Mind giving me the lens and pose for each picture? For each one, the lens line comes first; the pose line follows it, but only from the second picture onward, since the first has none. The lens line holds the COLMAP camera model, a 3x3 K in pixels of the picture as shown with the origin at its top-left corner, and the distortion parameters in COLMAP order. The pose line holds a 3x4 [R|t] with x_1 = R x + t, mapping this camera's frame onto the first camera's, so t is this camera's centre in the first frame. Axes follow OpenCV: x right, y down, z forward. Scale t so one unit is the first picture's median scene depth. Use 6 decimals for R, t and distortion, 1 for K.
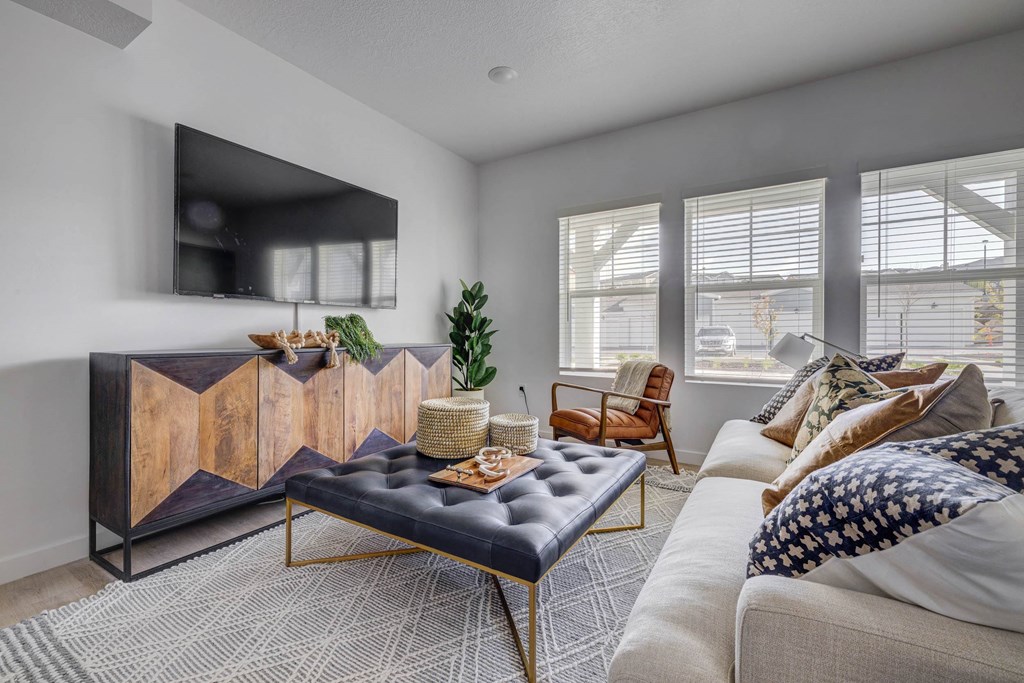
lens RADIAL K [[430.9, 0, 506.6], [0, 430.9, 336.9], [0, 0, 1]] dist [0.002804, 0.000080]
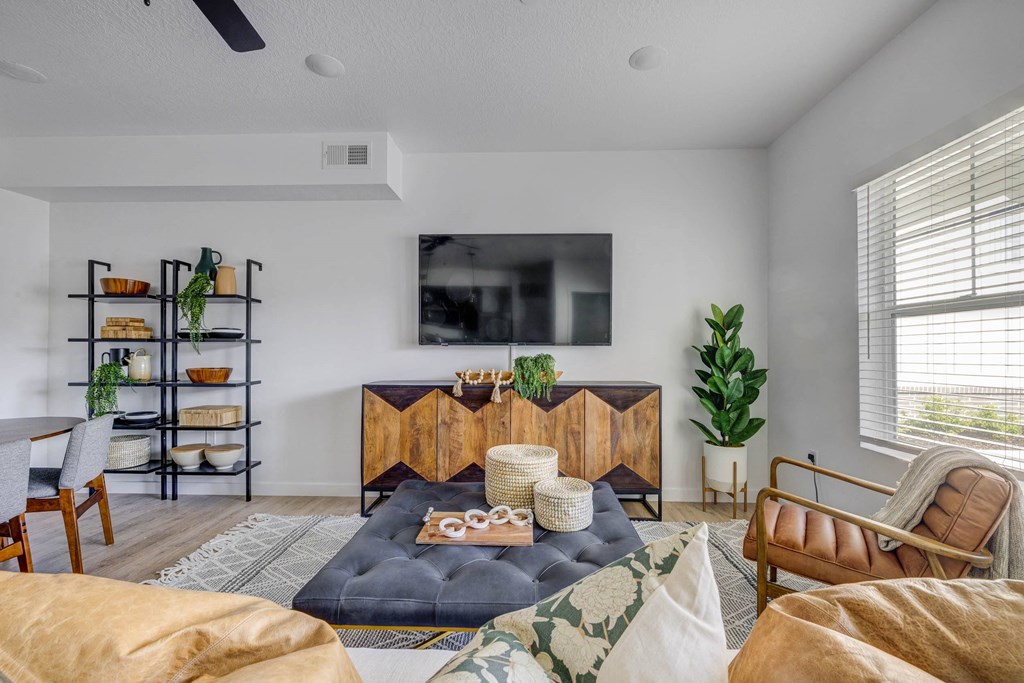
lens RADIAL K [[430.9, 0, 515.9], [0, 430.9, 348.3], [0, 0, 1]] dist [0.002804, 0.000080]
pose [[0.509095, -0.002893, -0.860705, 0.648207], [-0.008065, 0.999934, -0.008131, -0.067445], [0.860673, 0.011081, 0.509038, 0.451575]]
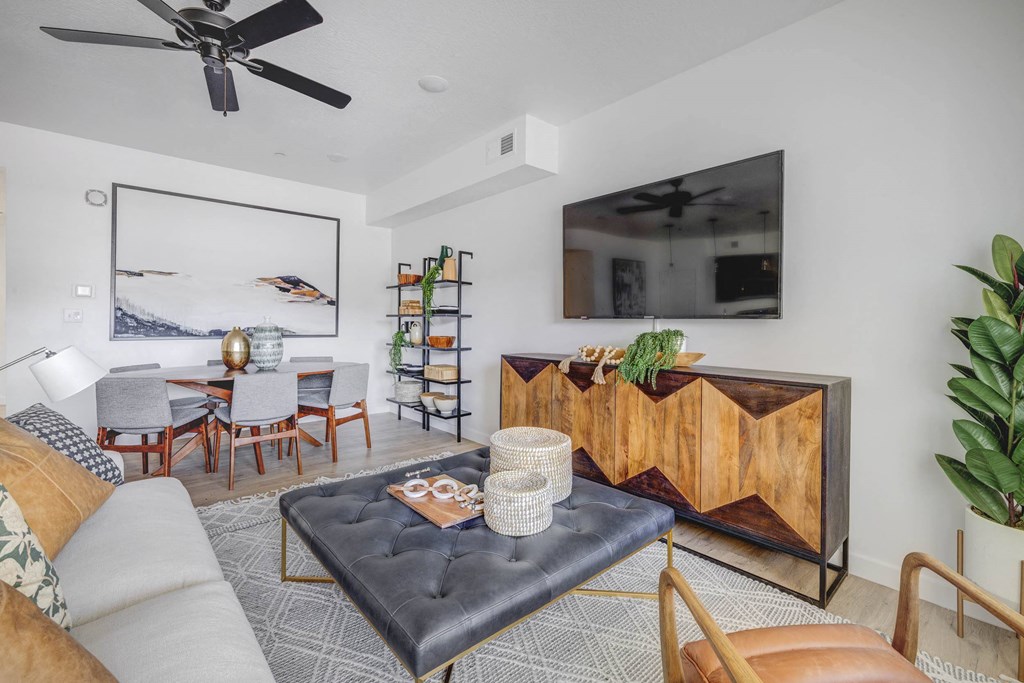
lens RADIAL K [[443.5, 0, 513.1], [0, 443.5, 324.8], [0, 0, 1]] dist [0.002480, 0.000375]
pose [[-0.282011, 0.003299, -0.959405, 0.684647], [-0.015677, 0.999845, 0.008046, -0.074724], [0.959283, 0.017310, -0.281916, 1.116332]]
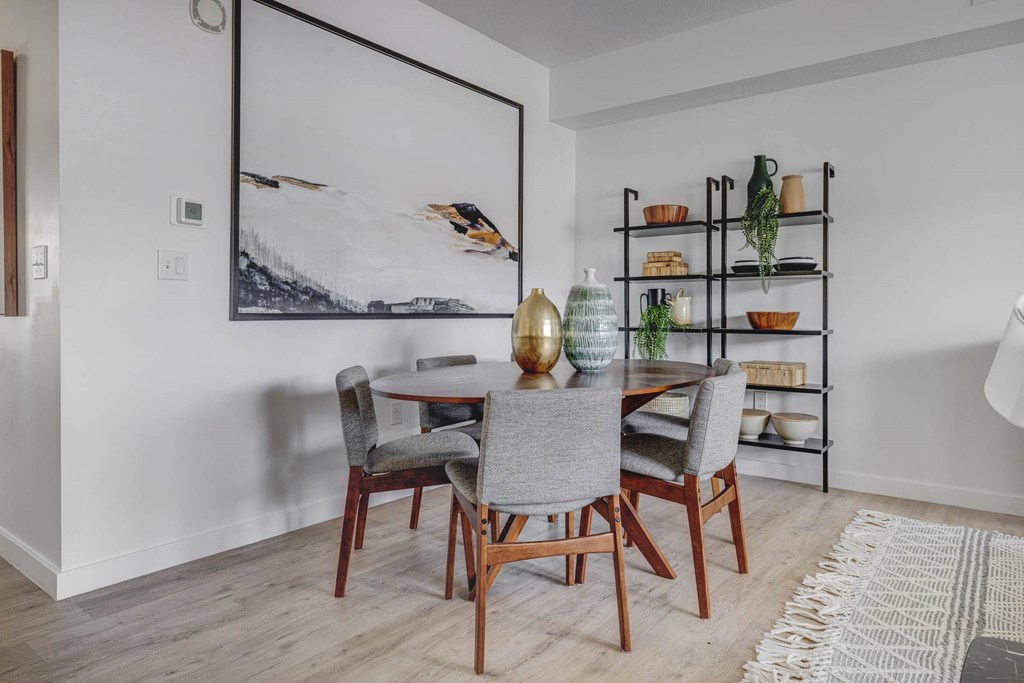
lens RADIAL K [[657.8, 0, 511.8], [0, 657.8, 313.0], [0, 0, 1]] dist [0.019281, -0.001806]
pose [[-0.088769, 0.000011, -0.996052, 0.629965], [-0.009797, 0.999952, 0.000884, -0.000404], [0.996004, 0.009837, -0.088765, -0.159854]]
